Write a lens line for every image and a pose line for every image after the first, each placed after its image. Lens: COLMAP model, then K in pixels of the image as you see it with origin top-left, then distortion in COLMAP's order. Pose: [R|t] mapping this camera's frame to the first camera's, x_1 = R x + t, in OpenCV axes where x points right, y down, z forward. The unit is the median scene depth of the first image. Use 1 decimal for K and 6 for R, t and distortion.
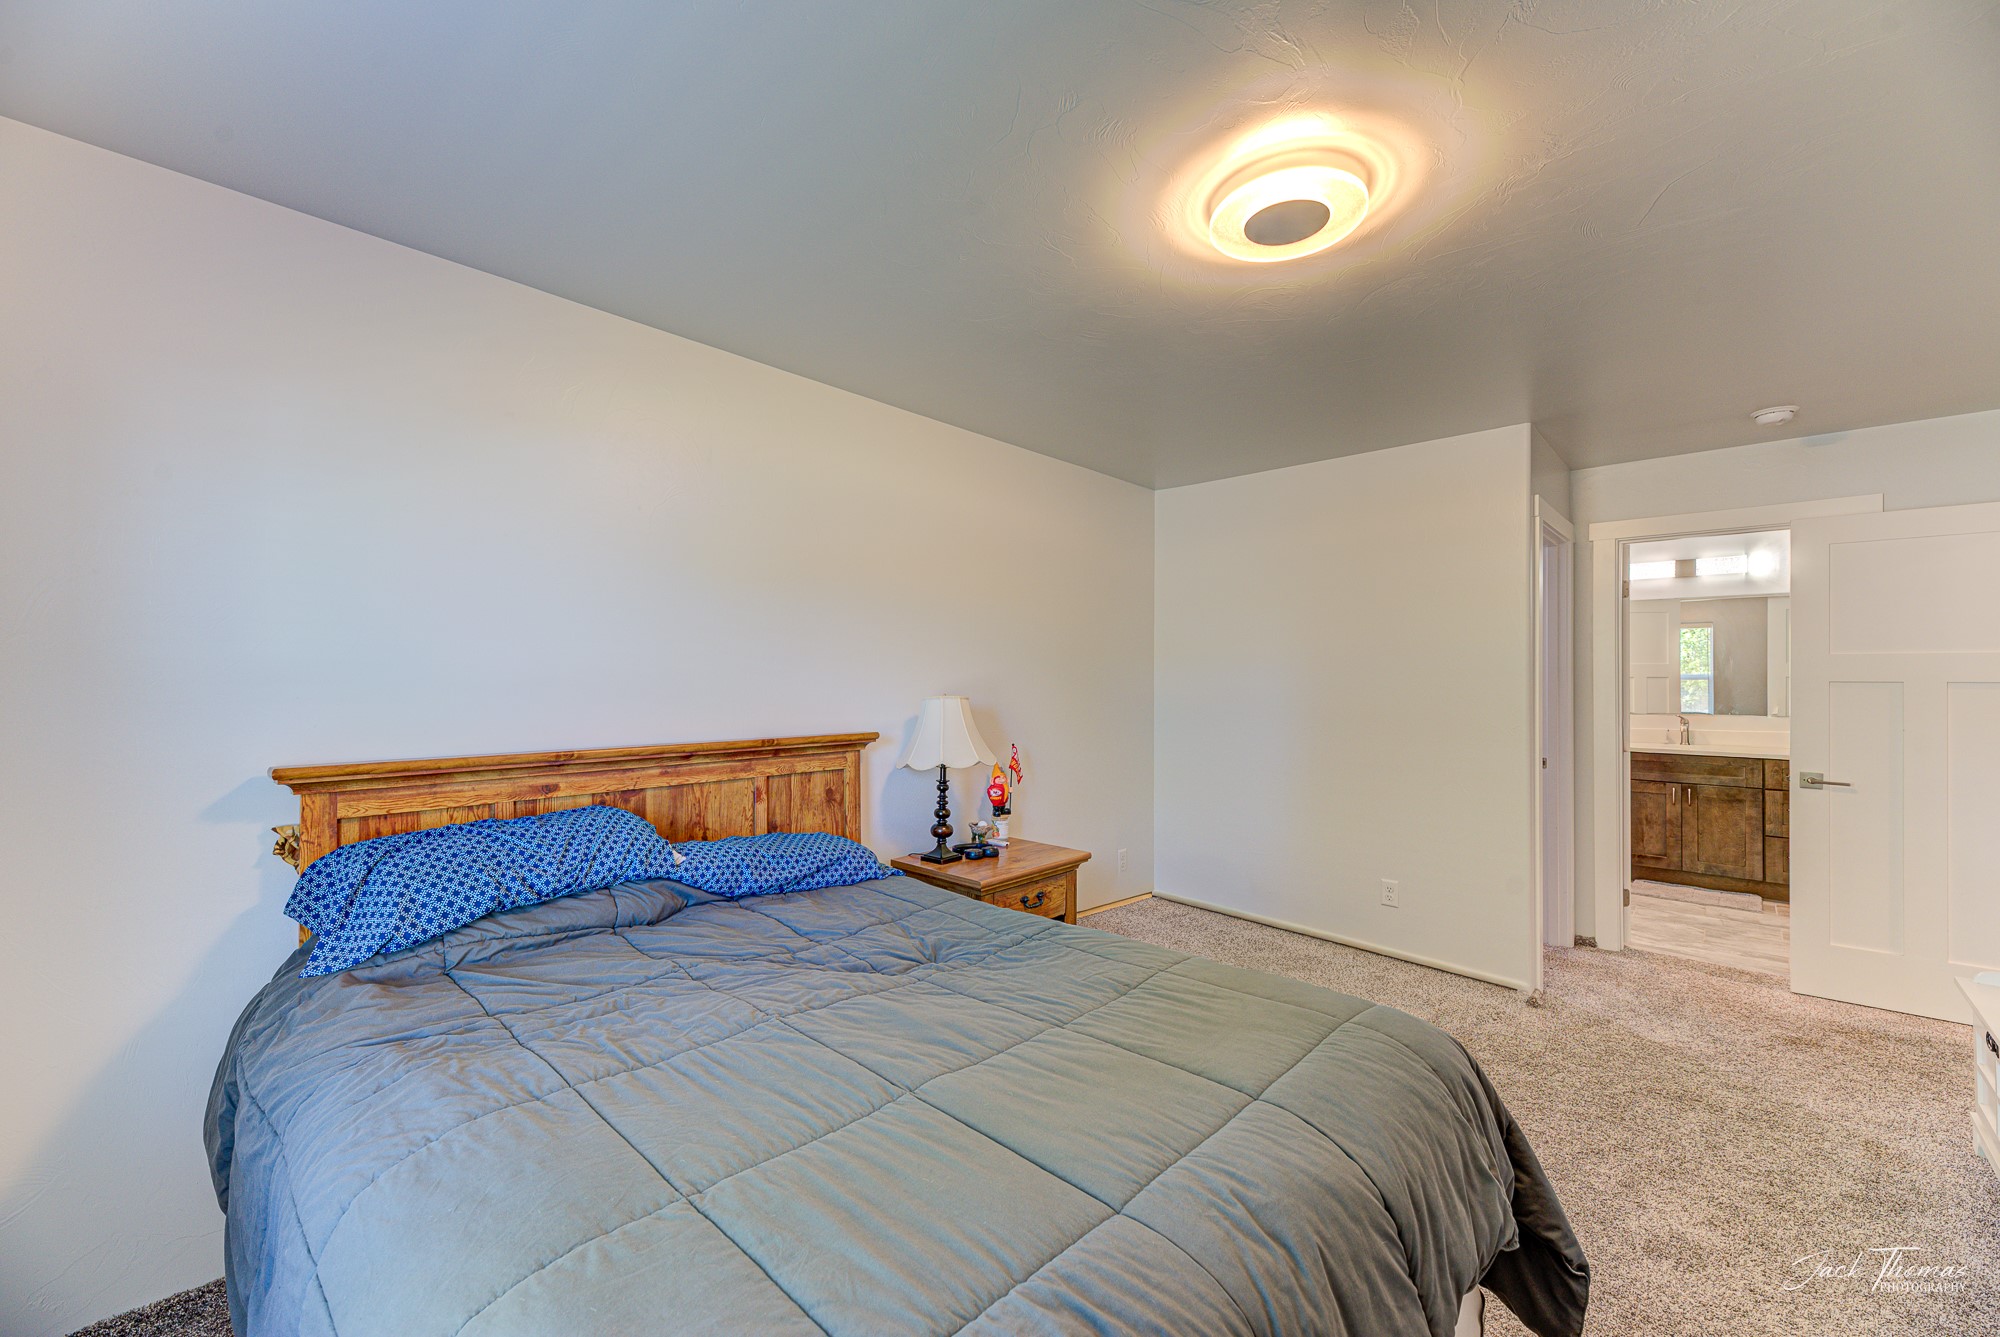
lens RADIAL K [[796.6, 0, 1004.3], [0, 796.6, 668.4], [0, 0, 1]] dist [0.009526, -0.000405]
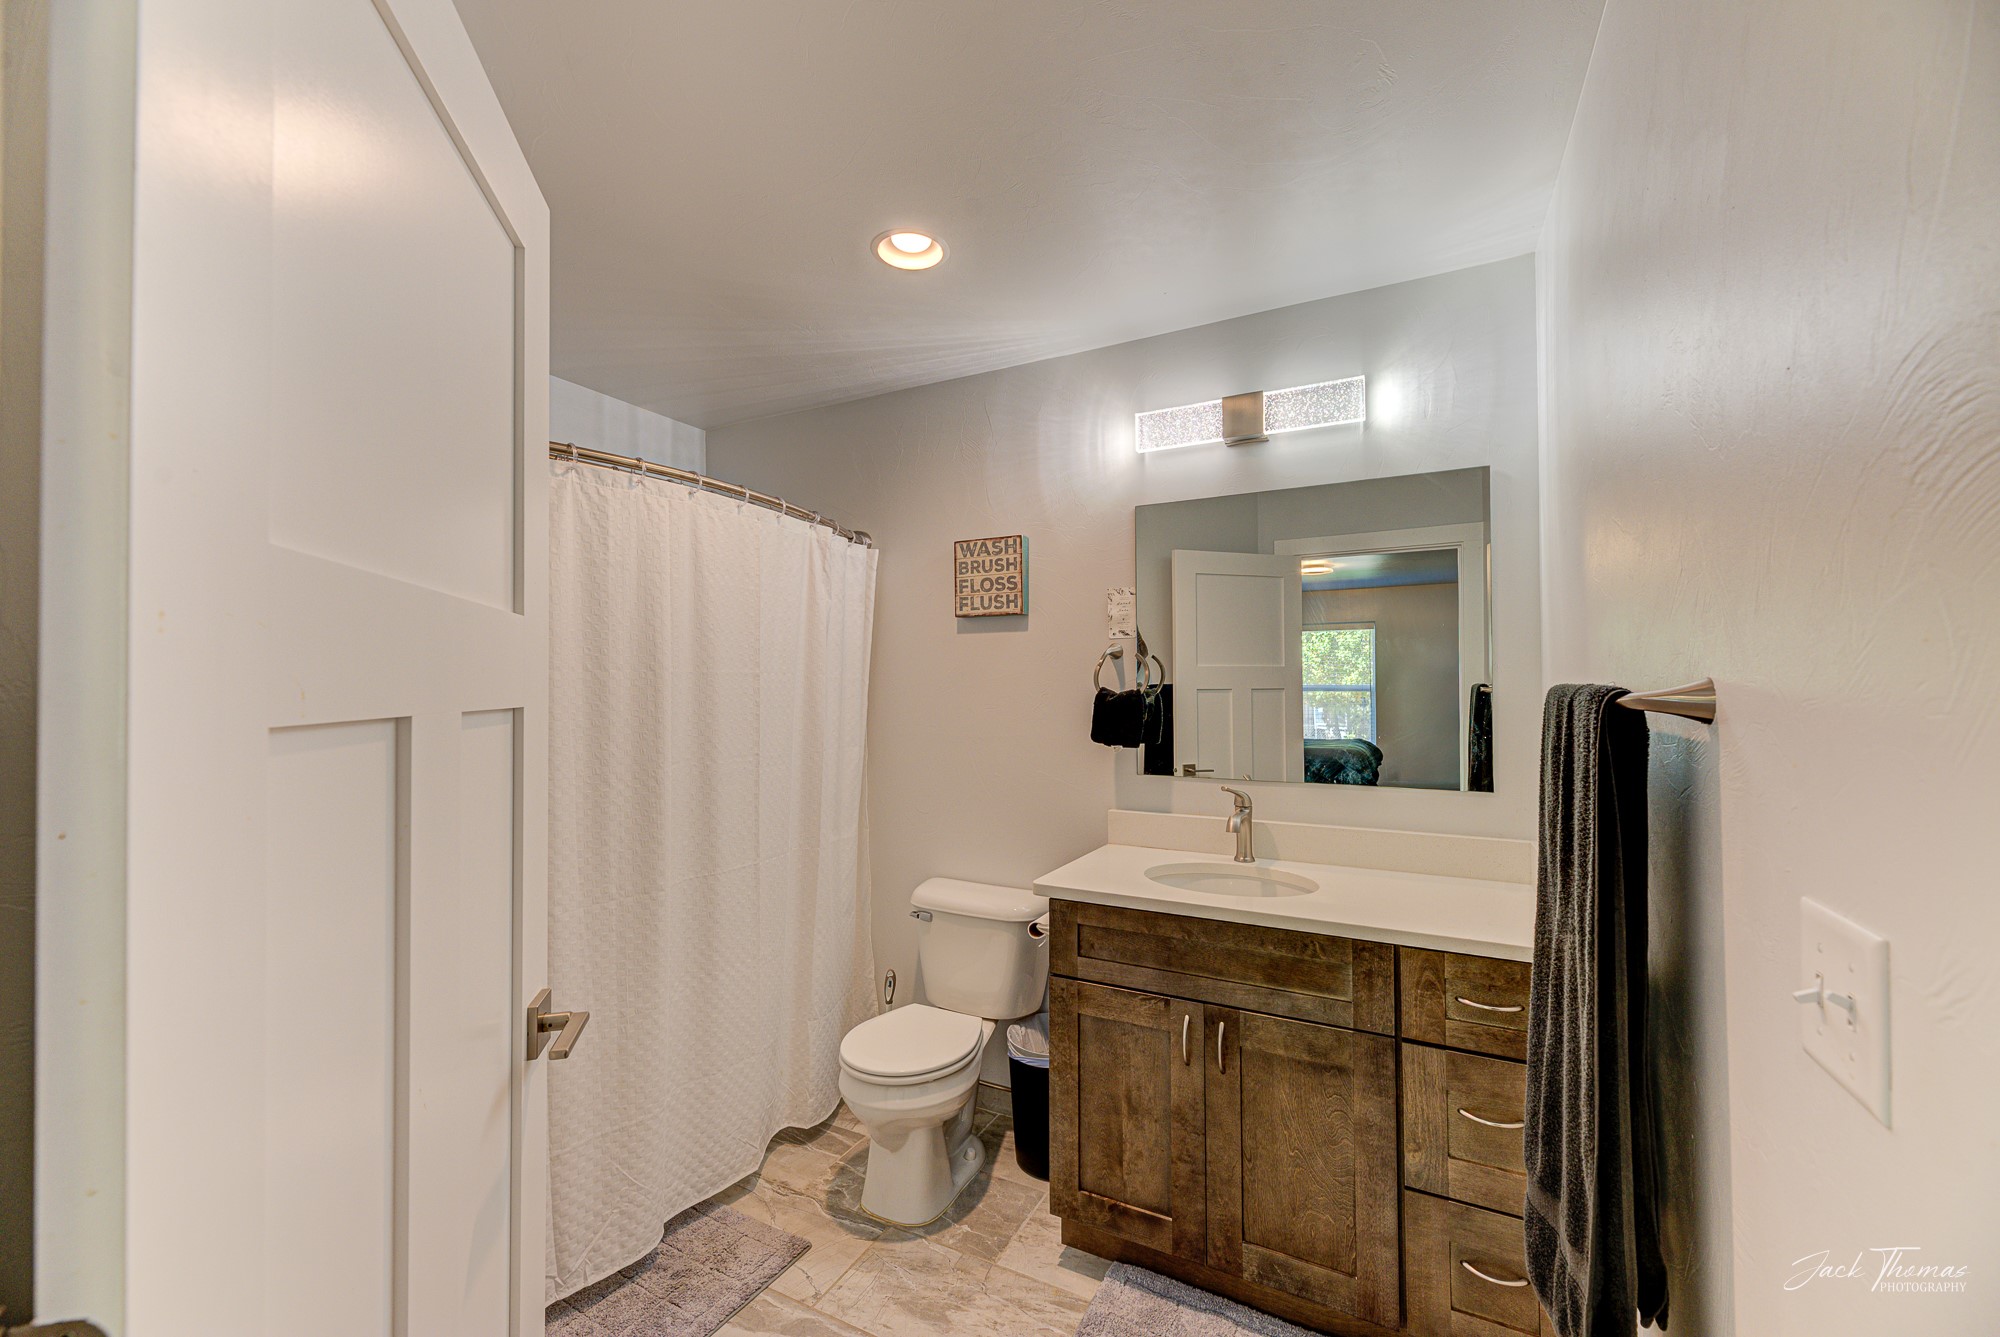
lens RADIAL K [[796.6, 0, 995.7], [0, 796.6, 670.4], [0, 0, 1]] dist [0.009526, -0.000405]
pose [[0.966291, 0.001049, 0.257450, 0.681588], [0.002308, 0.999916, -0.012737, 0.005762], [-0.257442, 0.012902, 0.966208, 0.703801]]
